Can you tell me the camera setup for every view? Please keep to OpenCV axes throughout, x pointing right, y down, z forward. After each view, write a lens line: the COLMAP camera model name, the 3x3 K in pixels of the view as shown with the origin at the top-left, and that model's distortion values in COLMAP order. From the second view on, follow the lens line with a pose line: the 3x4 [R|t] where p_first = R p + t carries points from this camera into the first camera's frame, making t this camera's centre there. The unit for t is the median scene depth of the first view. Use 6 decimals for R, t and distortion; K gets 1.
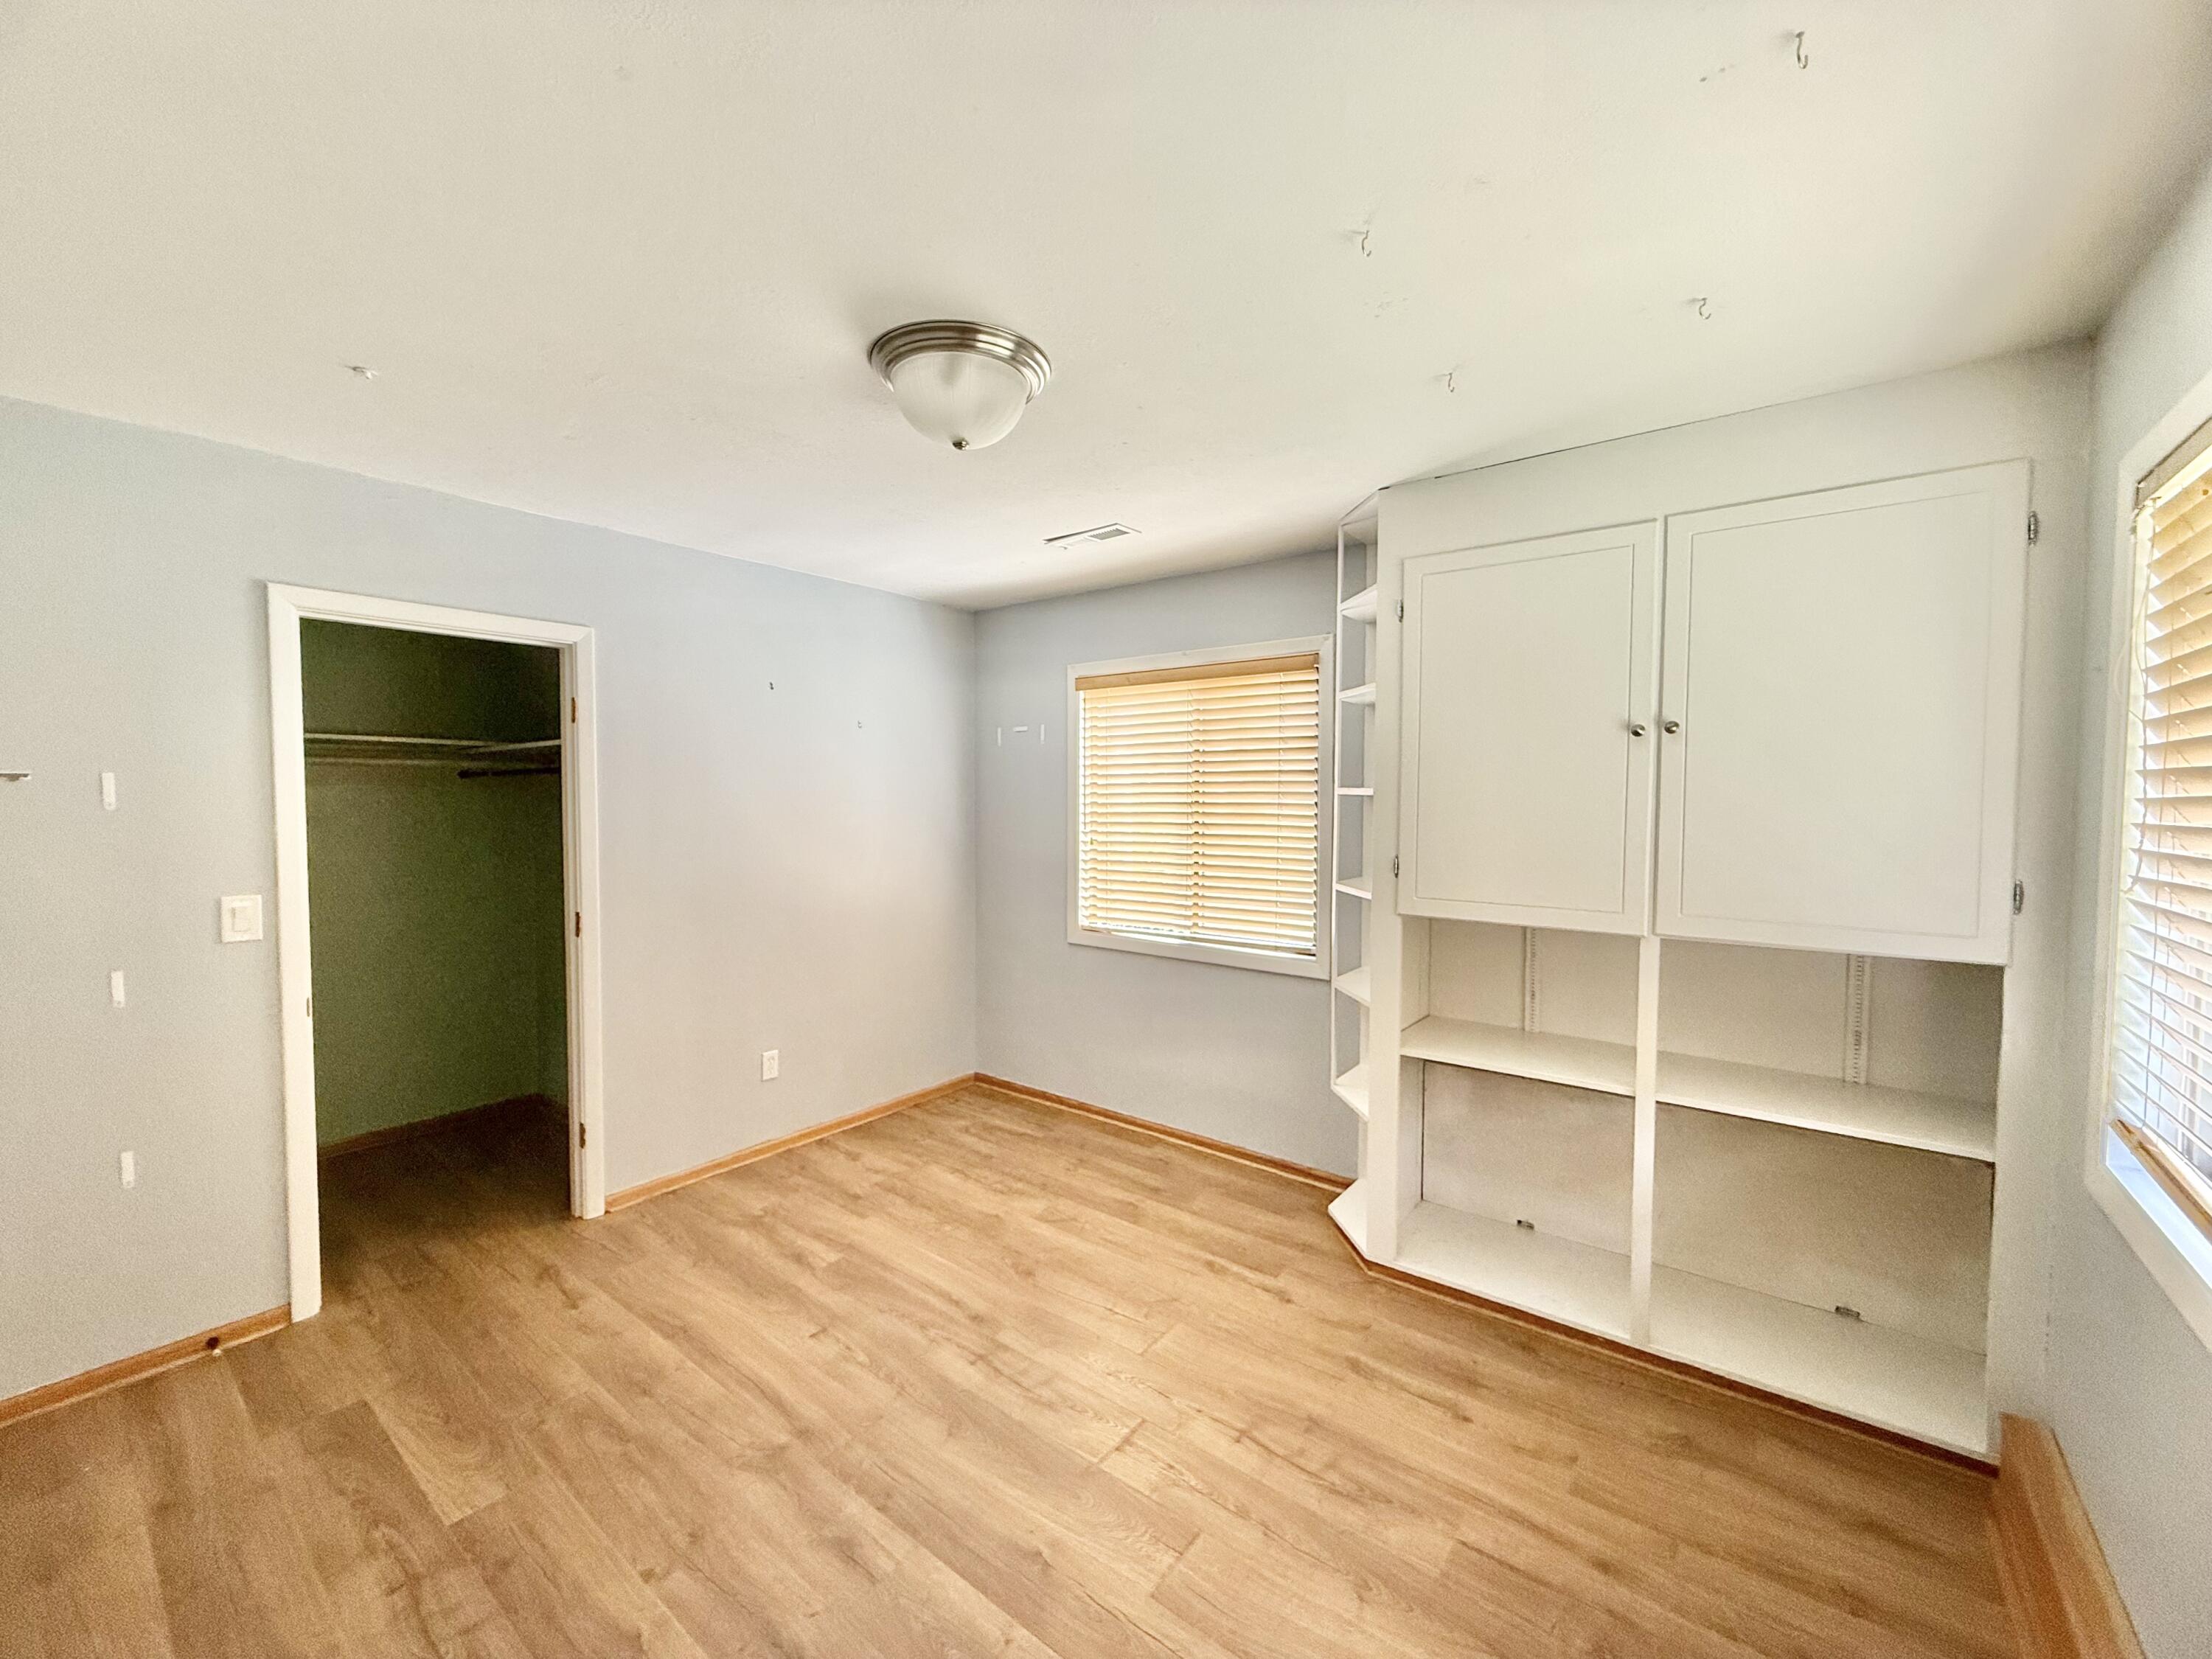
lens RADIAL K [[881.0, 0, 1103.9], [0, 881.0, 829.2], [0, 0, 1]] dist [-0.000172, -0.000317]
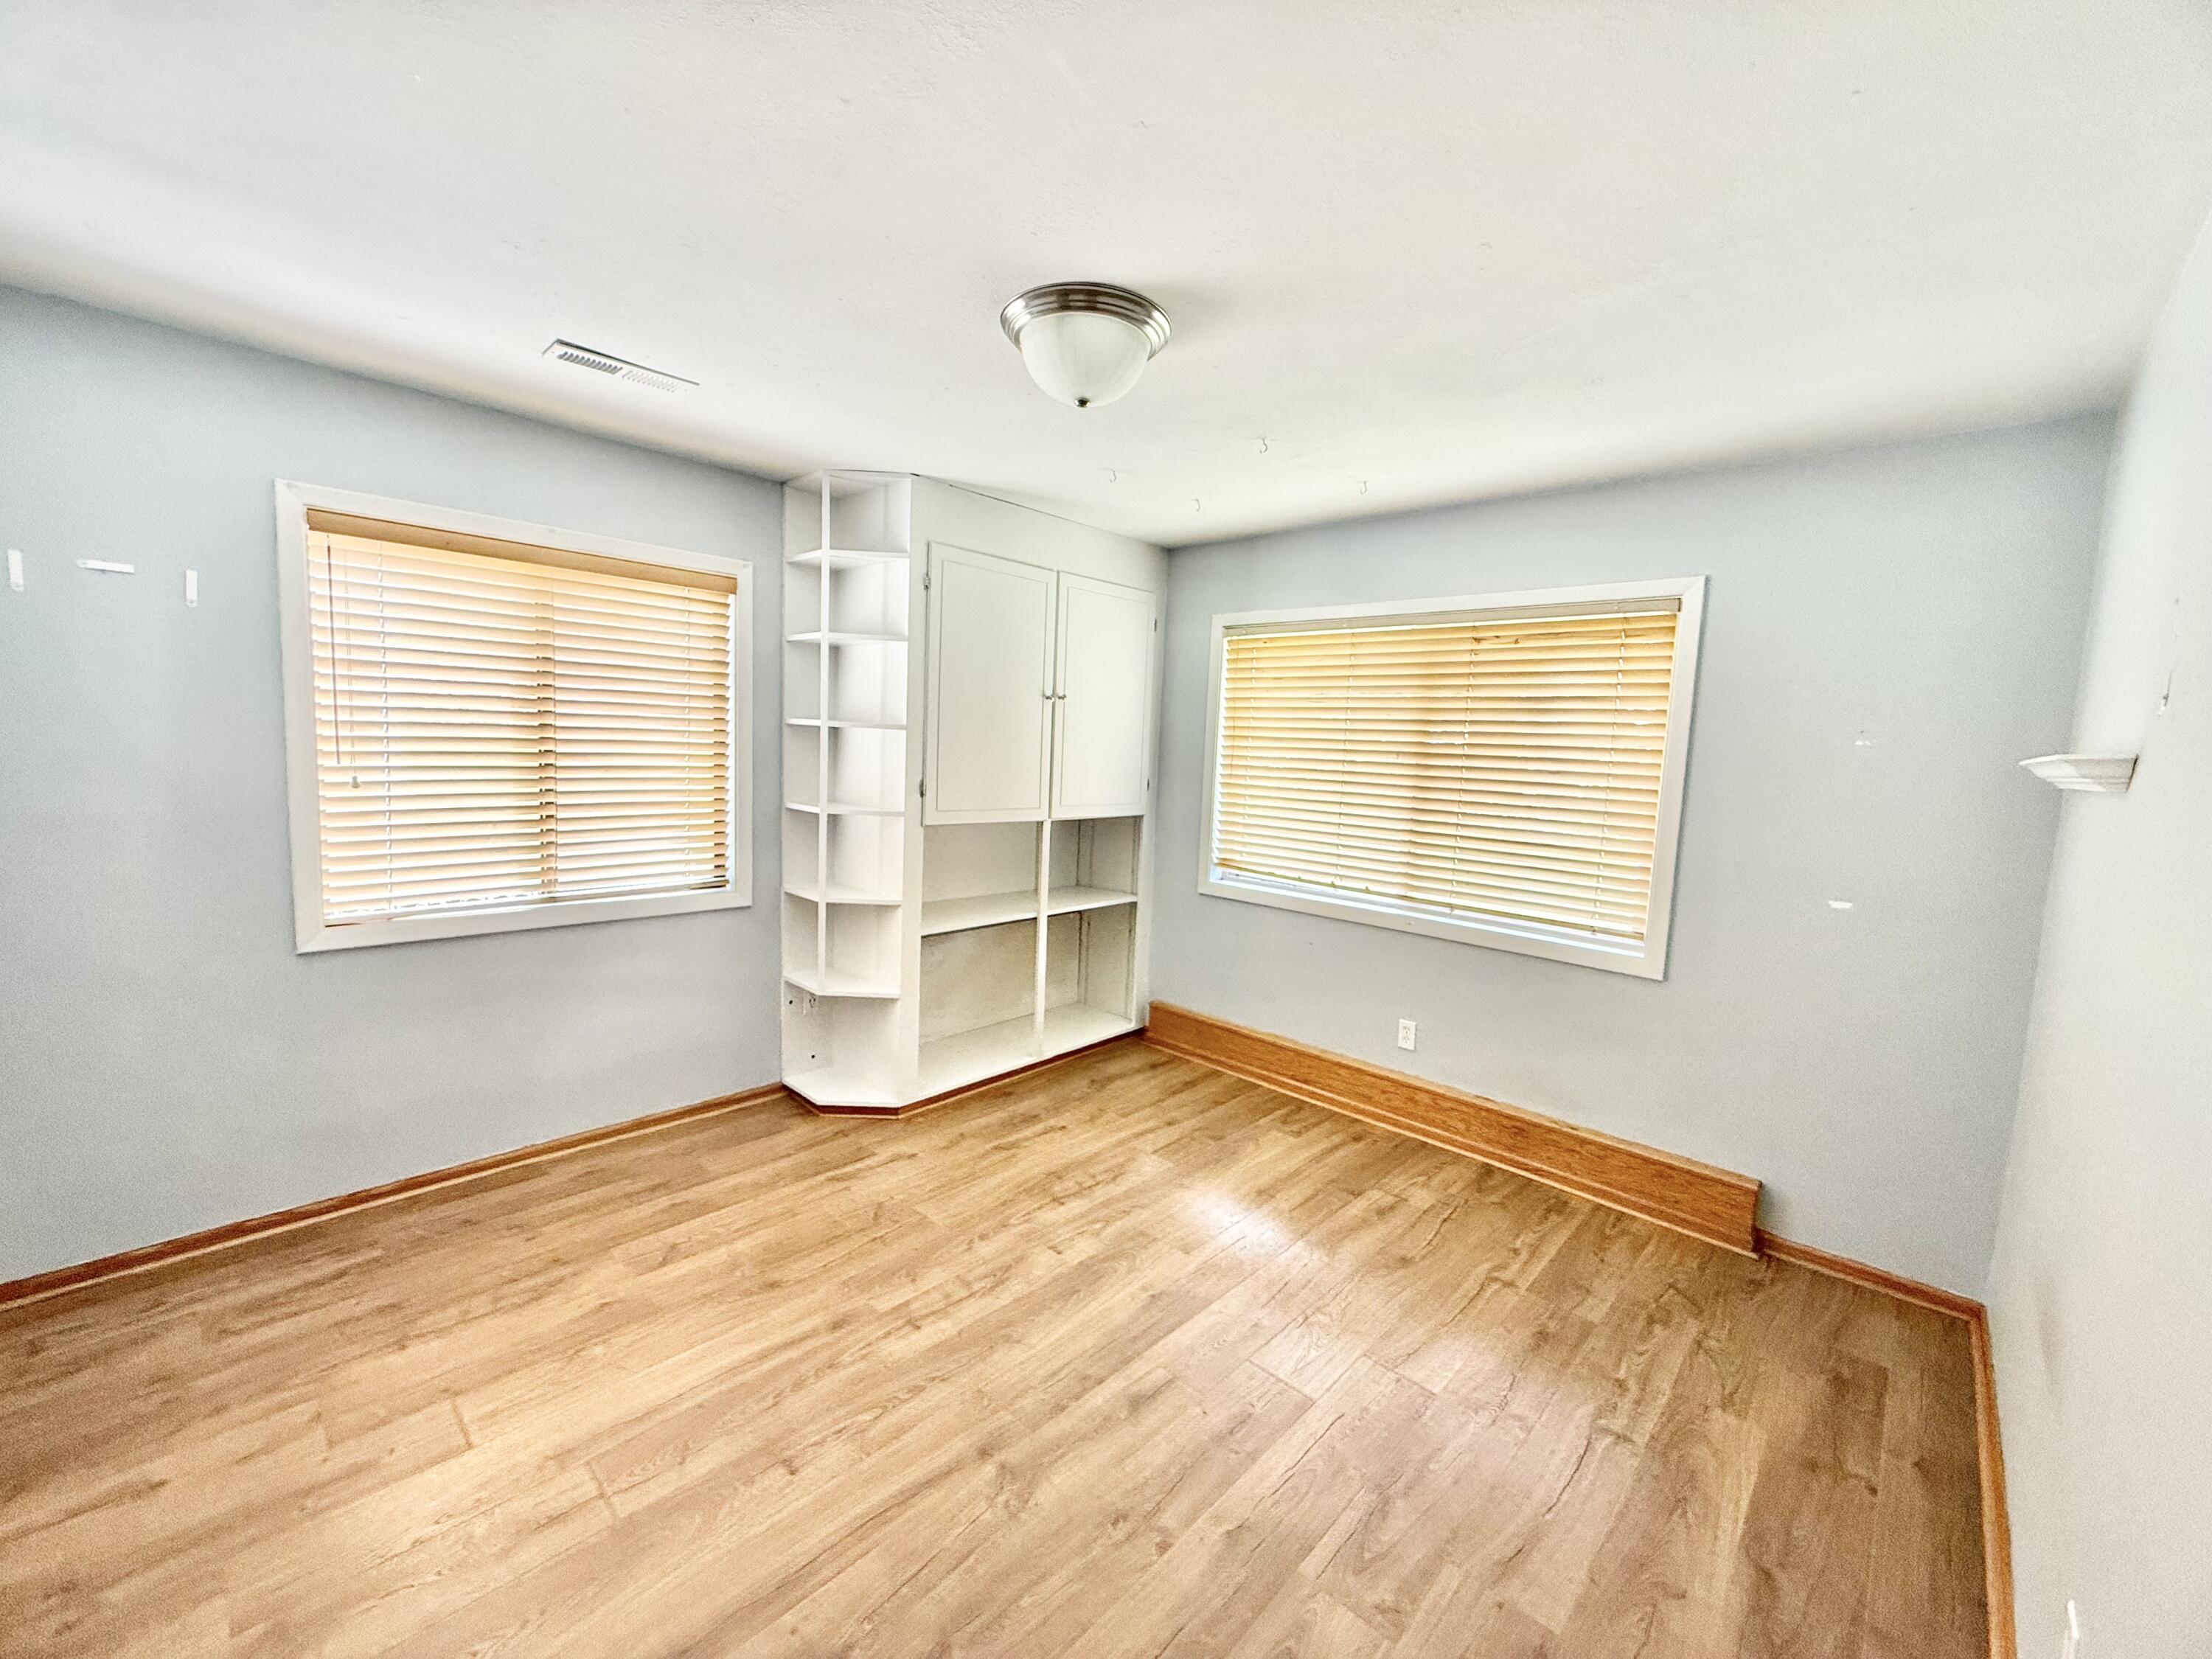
lens RADIAL K [[881.0, 0, 1105.0], [0, 881.0, 829.9], [0, 0, 1]] dist [-0.000172, -0.000317]
pose [[0.093848, -0.099836, 0.990568, -0.939252], [-0.003747, 0.994917, 0.100629, -0.028332], [-0.995579, -0.013156, 0.092997, 0.654413]]
